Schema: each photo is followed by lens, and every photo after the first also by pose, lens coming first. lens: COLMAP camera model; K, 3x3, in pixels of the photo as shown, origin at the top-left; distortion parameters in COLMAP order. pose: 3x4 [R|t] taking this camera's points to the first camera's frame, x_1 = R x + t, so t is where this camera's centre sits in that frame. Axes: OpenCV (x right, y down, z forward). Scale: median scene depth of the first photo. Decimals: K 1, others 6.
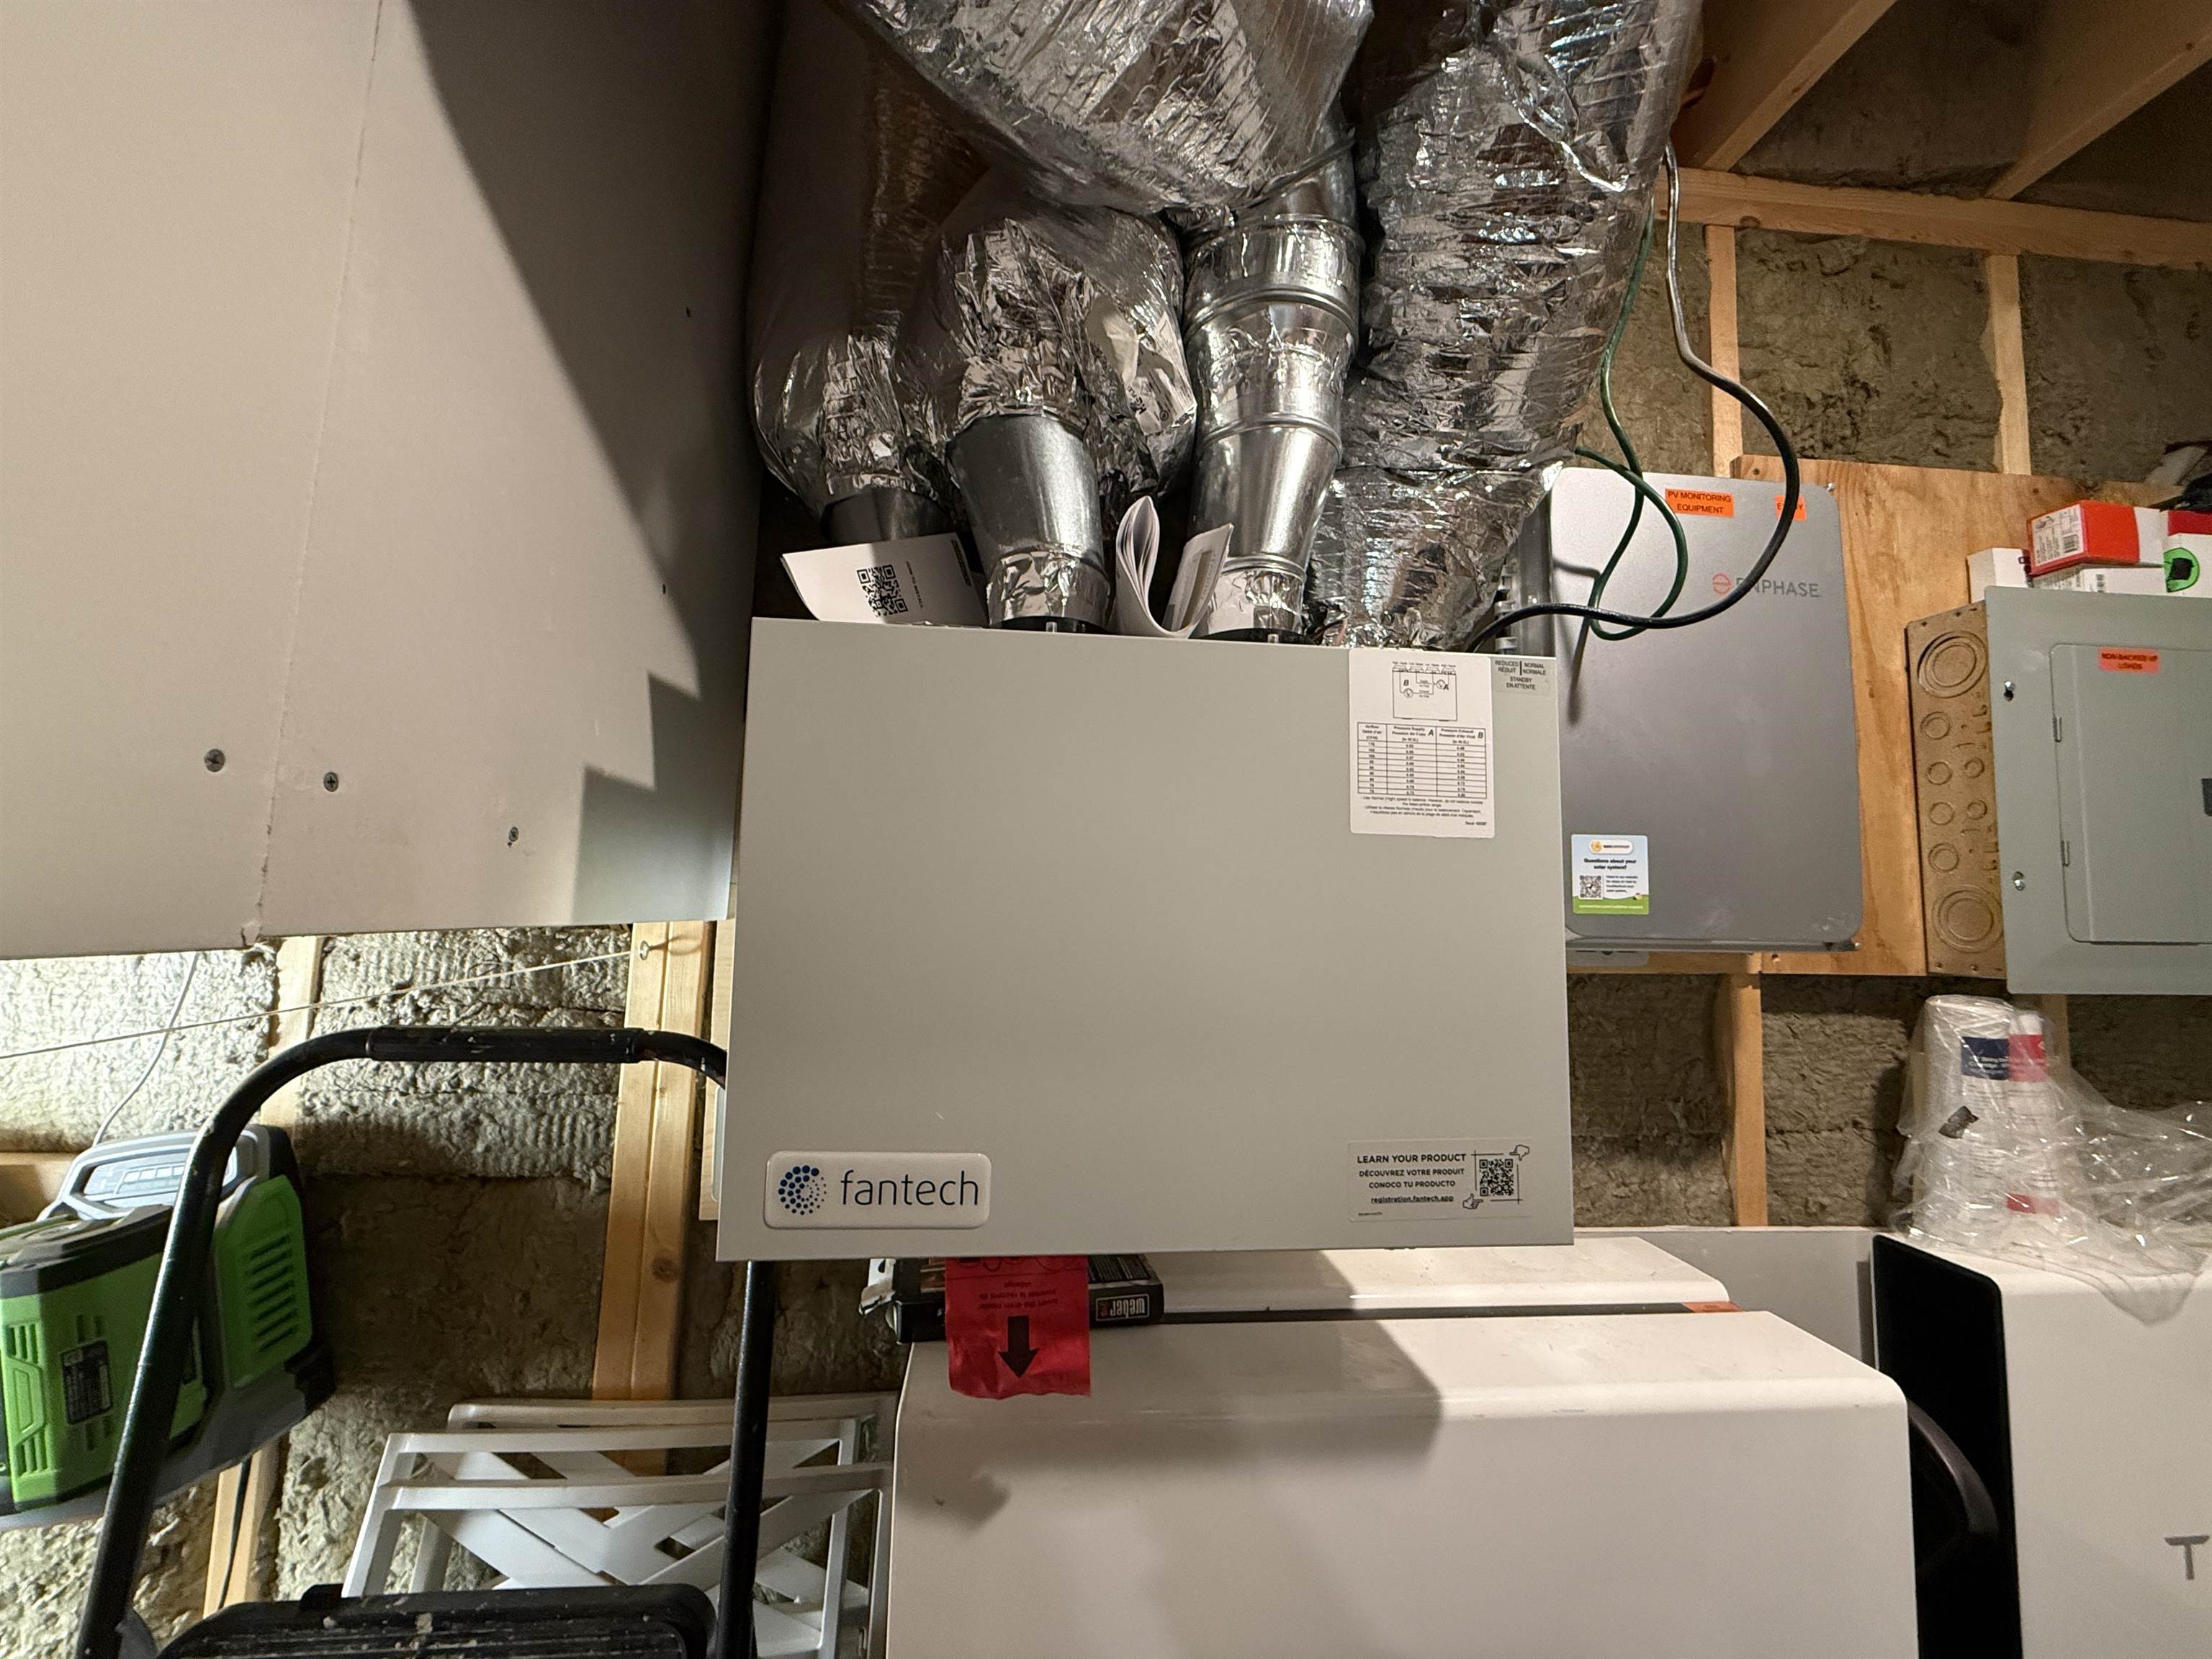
lens RADIAL K [[877.3, 0, 1093.5], [0, 877.3, 829.4], [0, 0, 1]] dist [-0.000203, -0.000134]
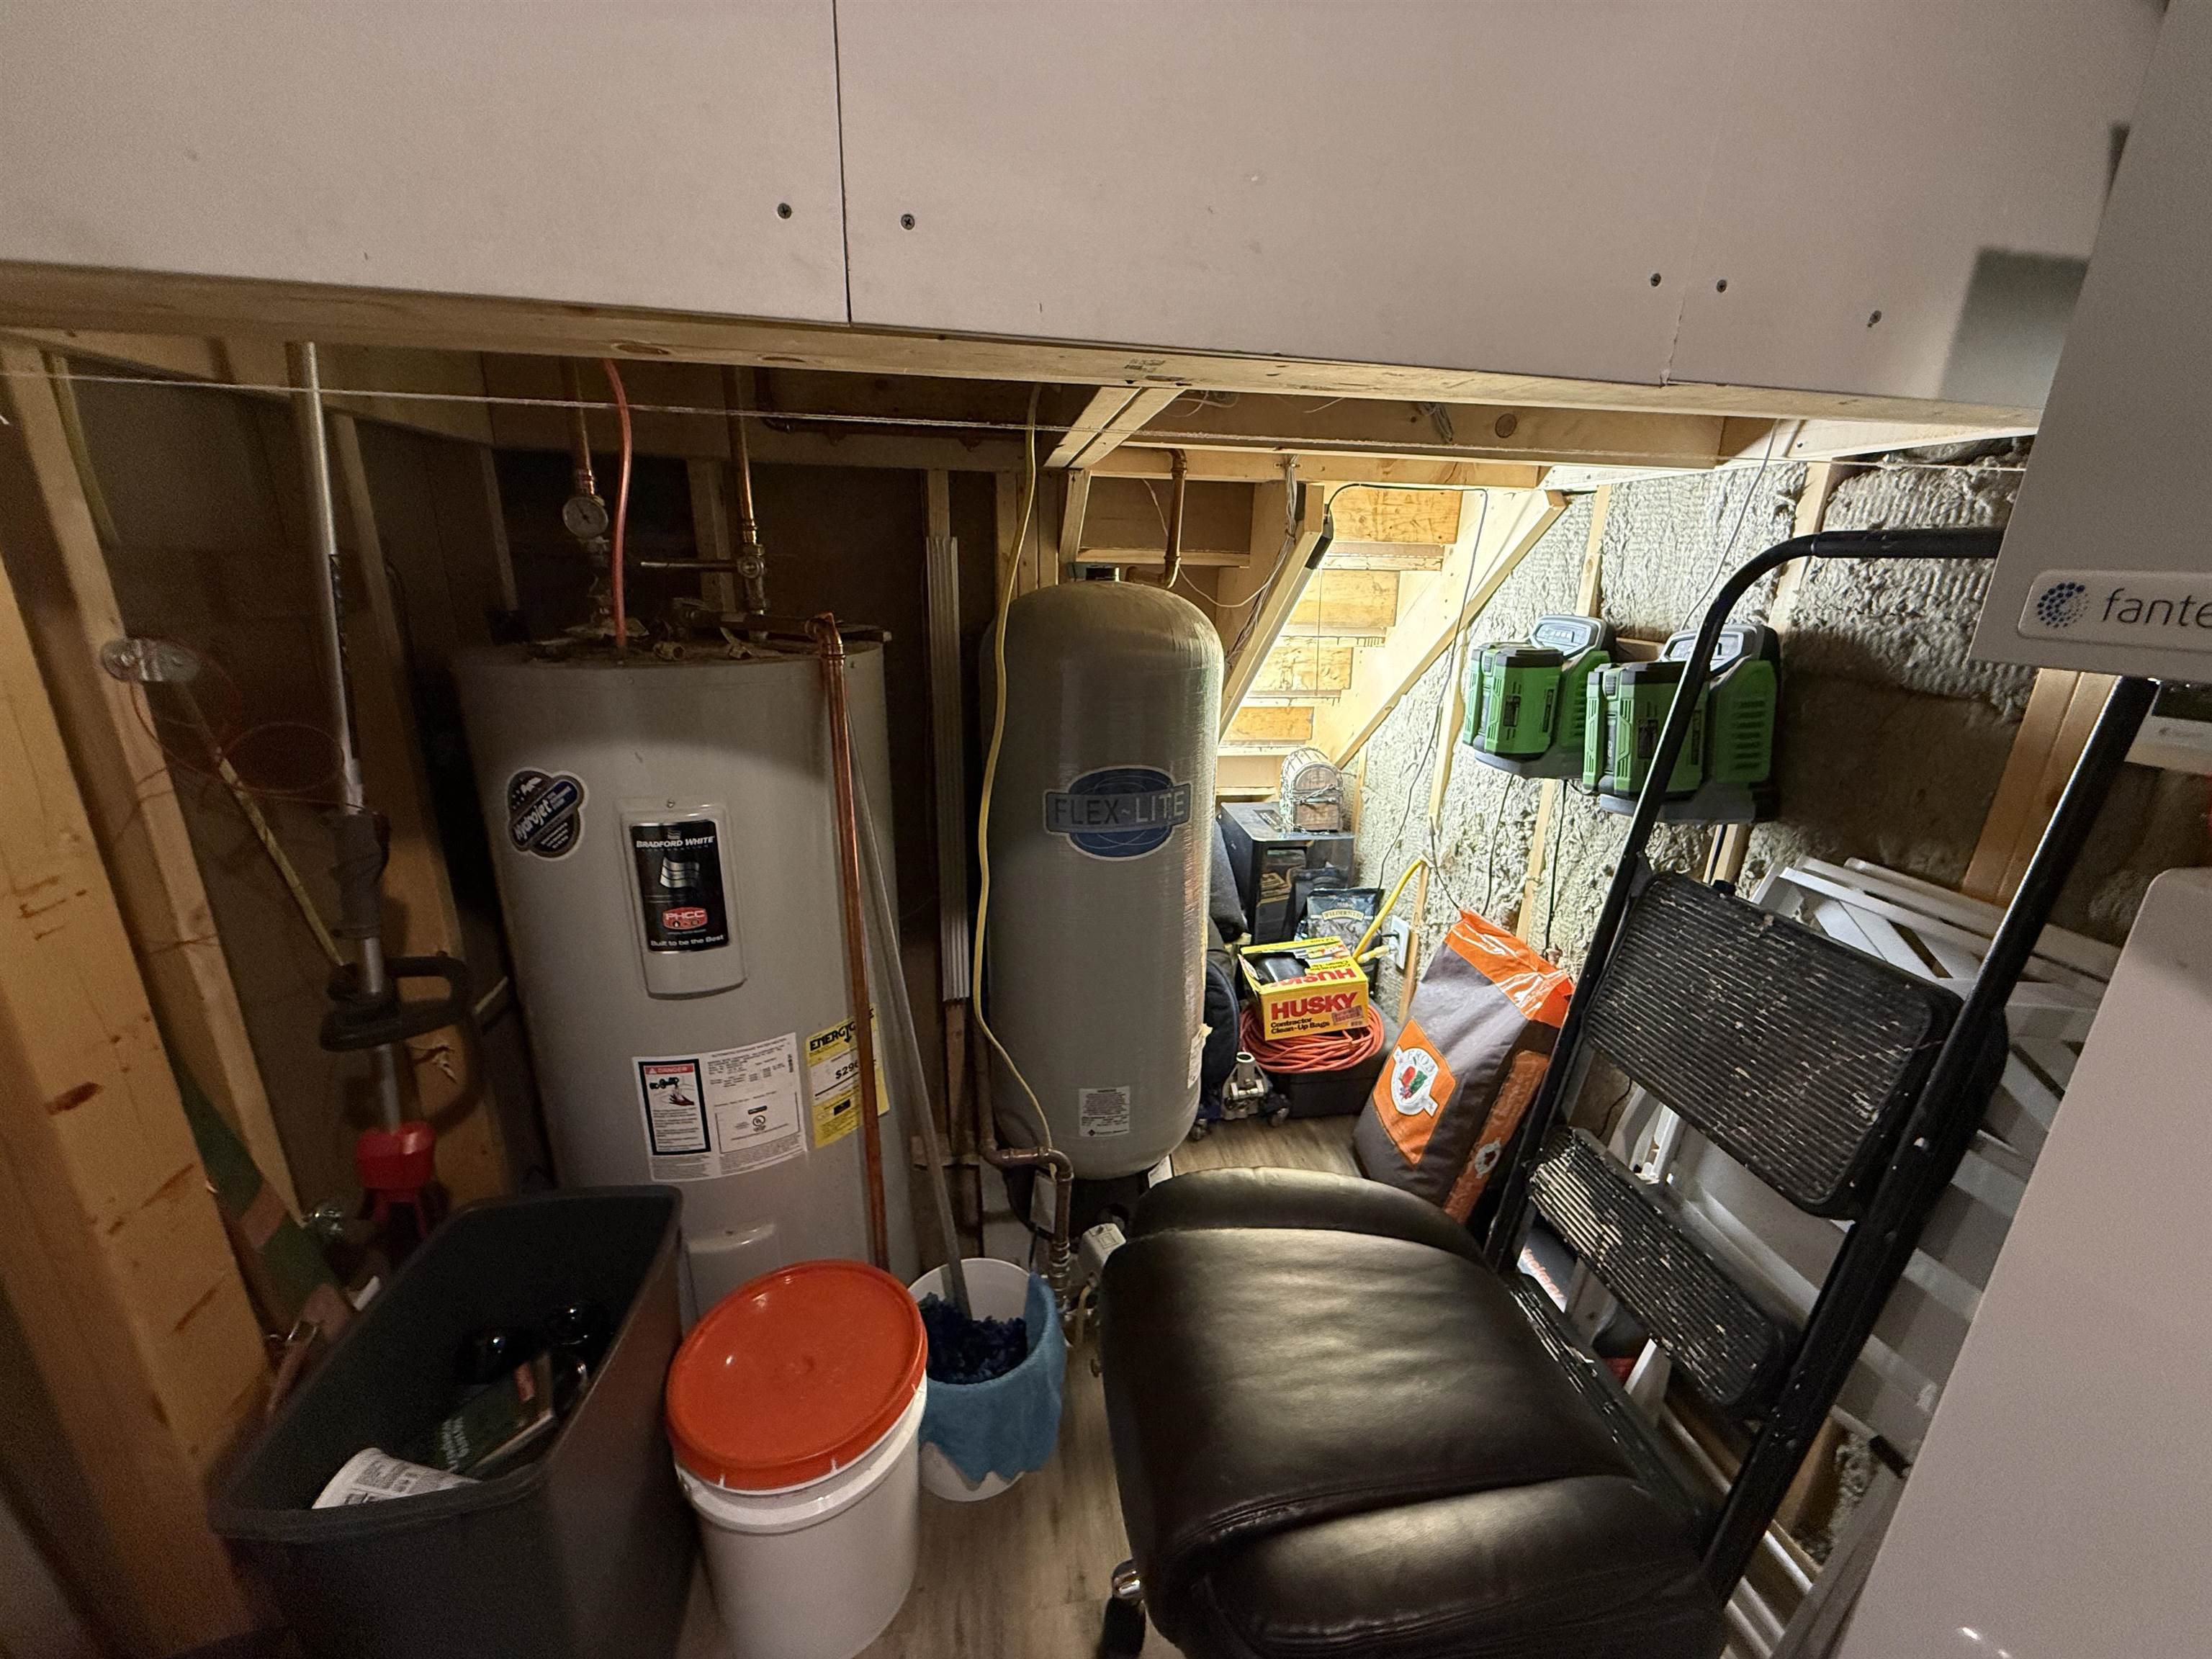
lens RADIAL K [[877.3, 0, 1105.0], [0, 877.3, 835.6], [0, 0, 1]] dist [-0.000203, -0.000134]
pose [[0.061732, 0.274304, -0.959660, 0.446143], [0.060565, 0.958692, 0.277924, 0.187877], [0.996253, -0.075279, 0.042569, -0.164882]]
